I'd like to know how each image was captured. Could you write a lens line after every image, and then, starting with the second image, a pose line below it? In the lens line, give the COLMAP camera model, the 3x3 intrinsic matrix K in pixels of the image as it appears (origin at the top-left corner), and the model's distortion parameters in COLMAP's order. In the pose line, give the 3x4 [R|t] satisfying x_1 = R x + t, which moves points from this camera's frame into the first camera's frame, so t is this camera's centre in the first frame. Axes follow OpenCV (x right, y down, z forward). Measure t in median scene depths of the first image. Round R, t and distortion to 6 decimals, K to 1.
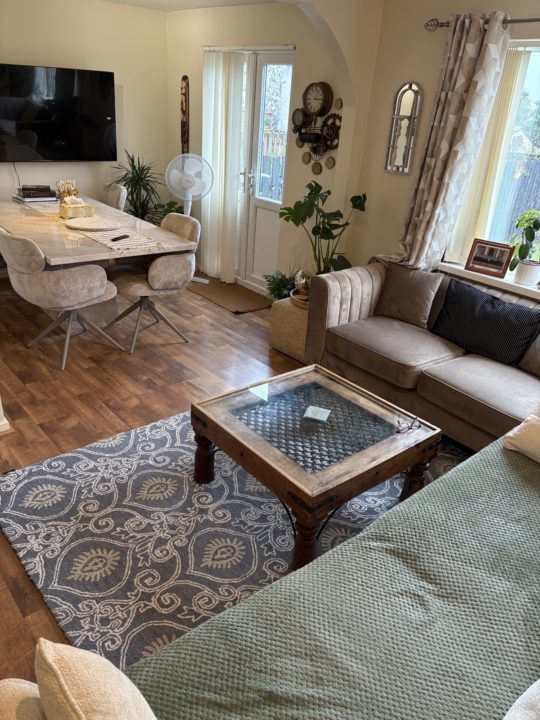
lens RADIAL K [[552.1, 0, 269.9], [0, 552.1, 359.8], [0, 0, 1]] dist [0.000396, 0.000086]
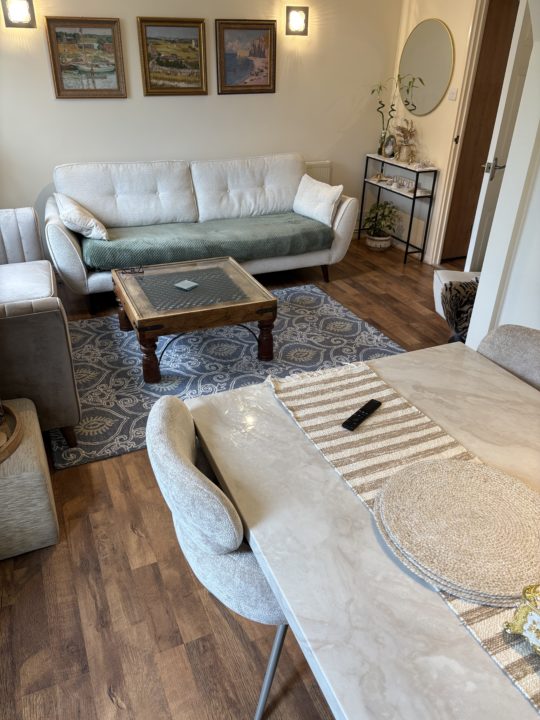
lens RADIAL K [[552.1, 0, 267.9], [0, 552.1, 360.1], [0, 0, 1]] dist [0.000396, 0.000086]
pose [[-0.954606, -0.206286, 0.214880, -0.454479], [0.054377, 0.588576, 0.806611, -0.920944], [-0.292866, 0.781680, -0.550641, 1.935059]]
